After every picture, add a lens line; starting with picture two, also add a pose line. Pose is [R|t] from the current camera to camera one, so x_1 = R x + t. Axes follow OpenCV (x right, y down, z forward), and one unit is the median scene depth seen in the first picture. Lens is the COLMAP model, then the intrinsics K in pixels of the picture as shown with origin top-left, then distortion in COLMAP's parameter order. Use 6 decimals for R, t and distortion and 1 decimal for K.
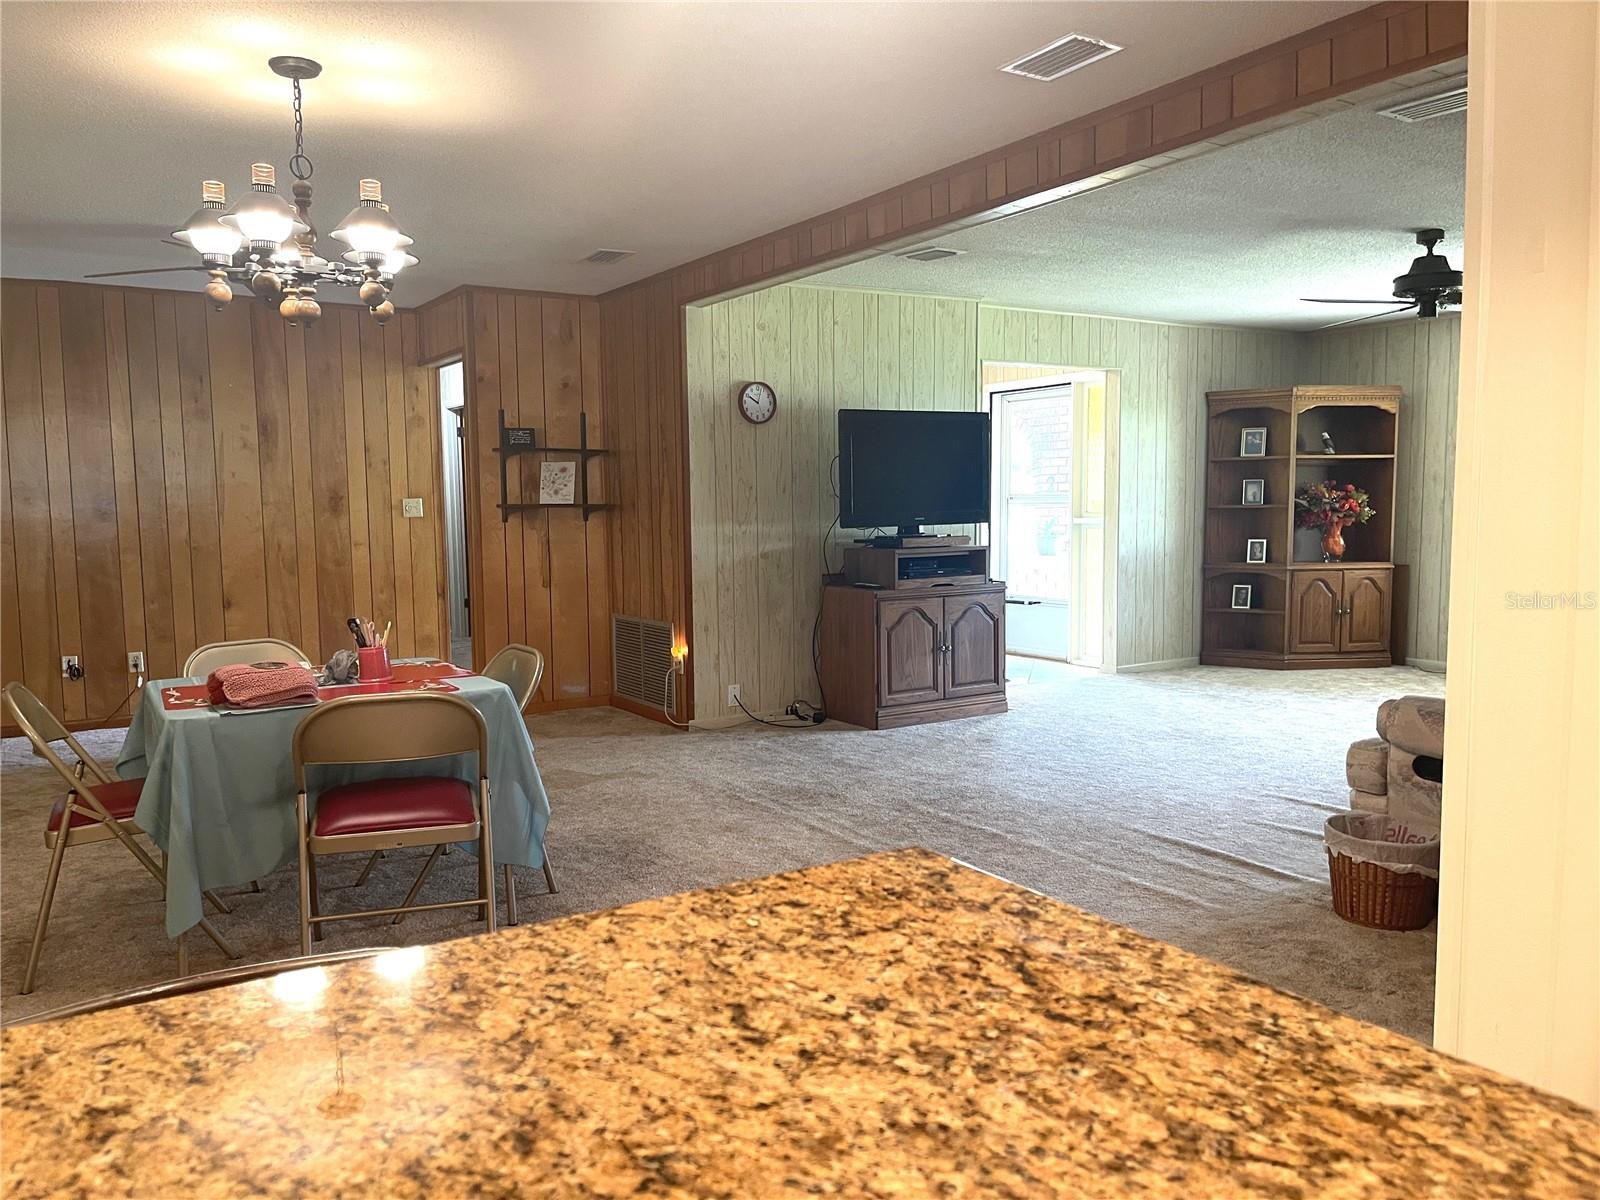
lens RADIAL K [[1204.9, 0, 799.9], [0, 1204.9, 605.6], [0, 0, 1]] dist [0.060198, -0.083105]
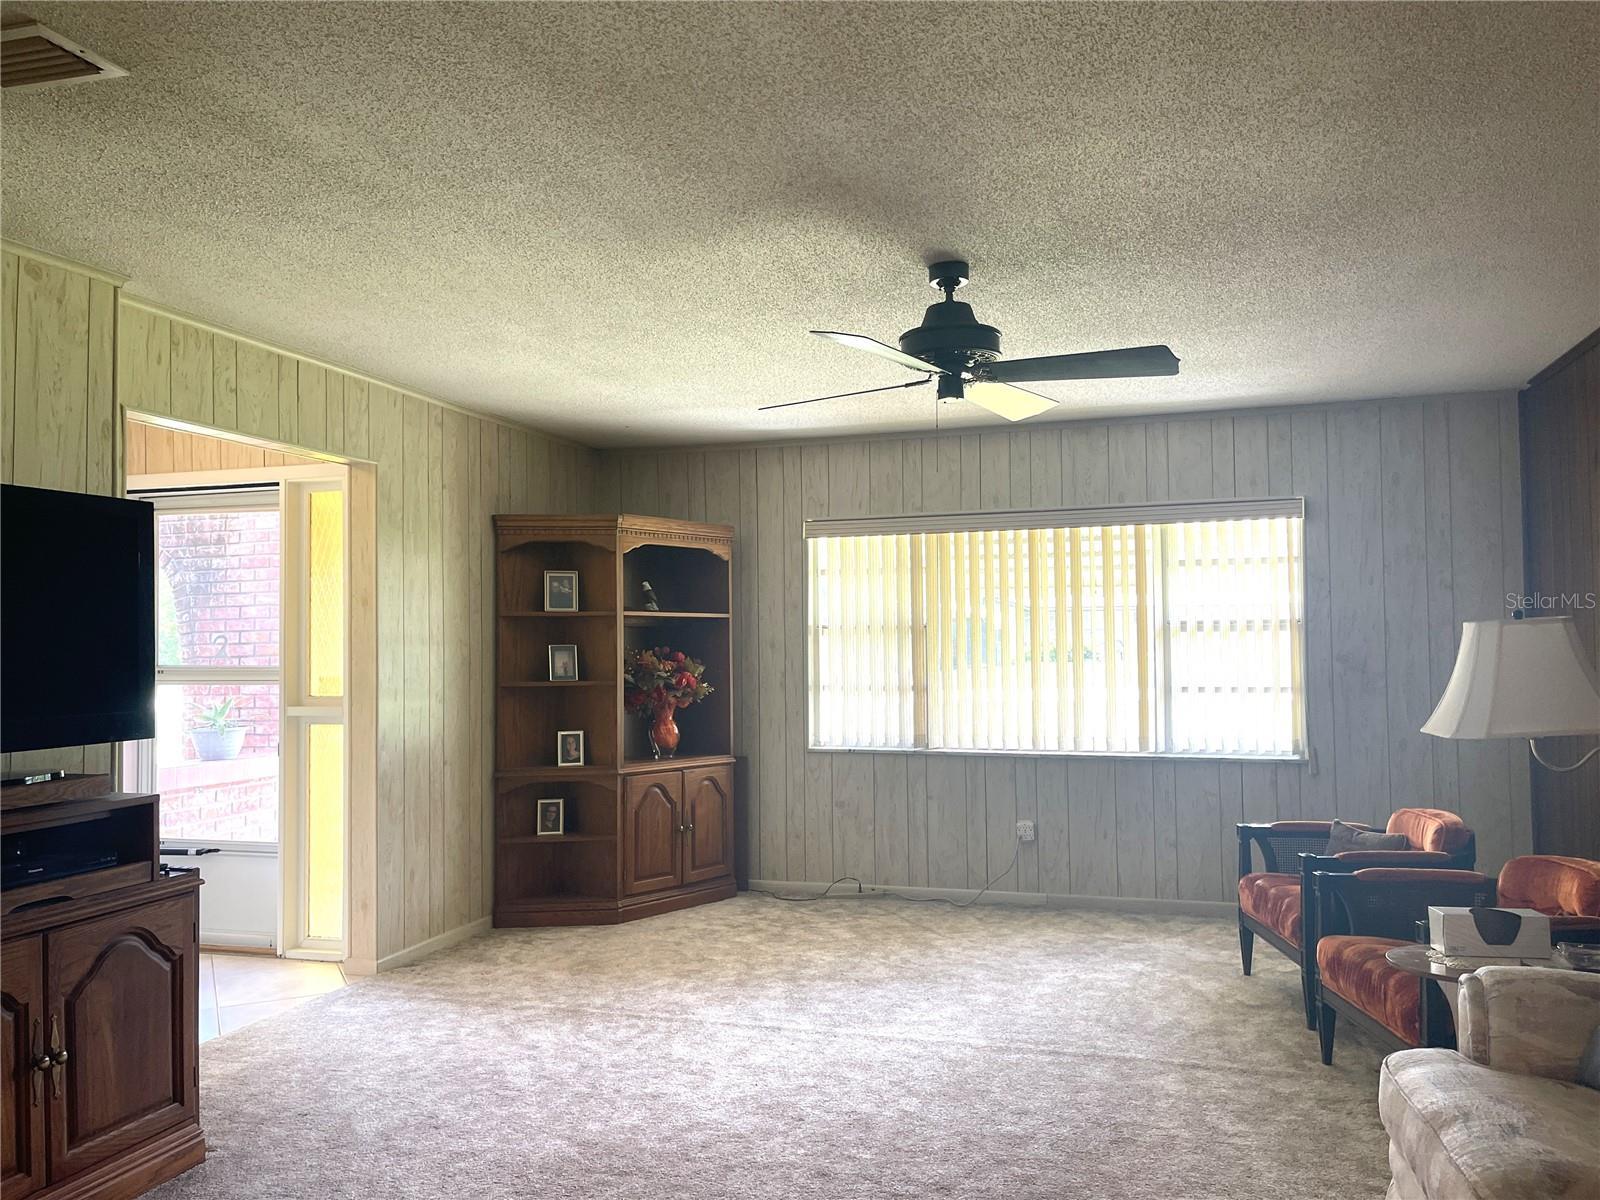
lens RADIAL K [[1204.9, 0, 812.7], [0, 1204.9, 616.5], [0, 0, 1]] dist [0.060198, -0.083105]
pose [[0.762410, 0.019075, 0.646813, 0.053963], [0.060251, 0.993131, -0.100306, -0.060801], [-0.644283, 0.115446, 0.756024, 0.555650]]
